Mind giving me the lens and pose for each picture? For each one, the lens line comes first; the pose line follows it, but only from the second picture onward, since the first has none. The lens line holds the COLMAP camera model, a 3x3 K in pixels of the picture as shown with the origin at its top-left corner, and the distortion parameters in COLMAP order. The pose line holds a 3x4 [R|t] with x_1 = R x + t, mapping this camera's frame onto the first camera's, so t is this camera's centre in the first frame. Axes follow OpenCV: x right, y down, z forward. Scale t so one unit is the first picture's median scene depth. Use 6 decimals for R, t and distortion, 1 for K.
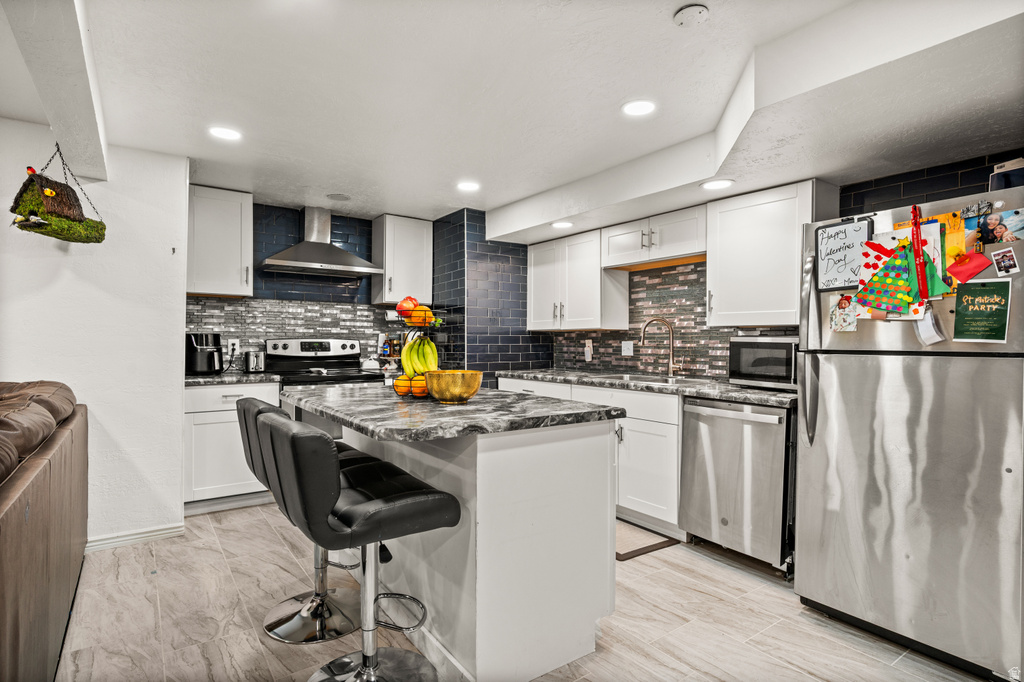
lens RADIAL K [[534.9, 0, 509.1], [0, 534.9, 342.4], [0, 0, 1]] dist [-0.003662, -0.000311]
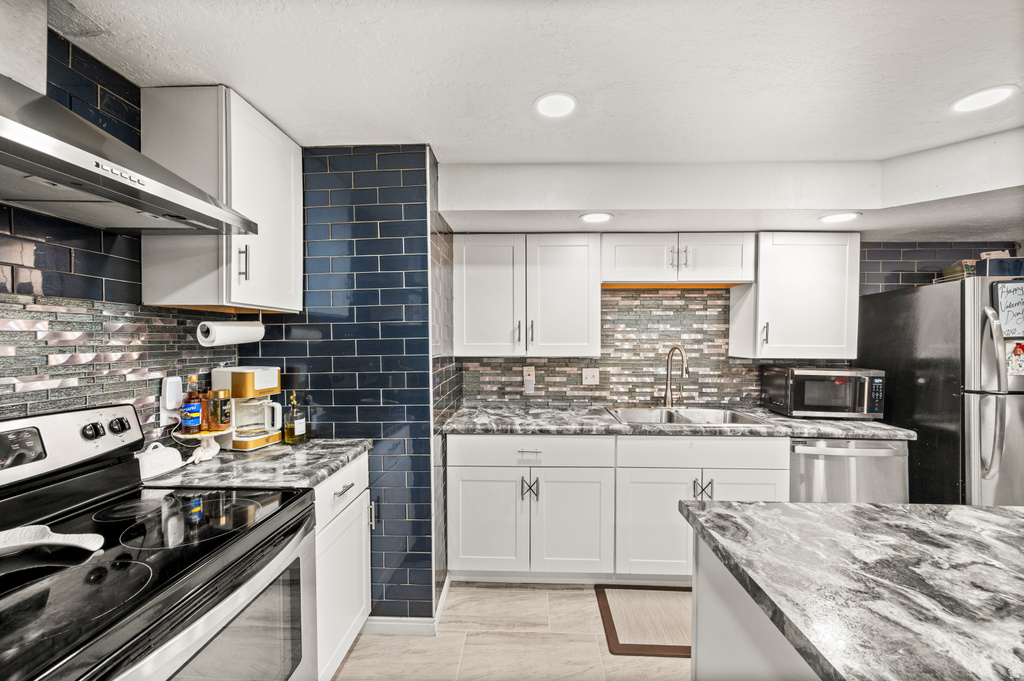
lens RADIAL K [[413.2, 0, 514.9], [0, 413.2, 340.1], [0, 0, 1]] dist [0.003885, -0.000926]
pose [[0.598306, -0.011006, 0.801192, -0.393050], [0.000640, 0.999912, 0.013258, -0.057161], [-0.801268, -0.007419, 0.598260, 0.701559]]
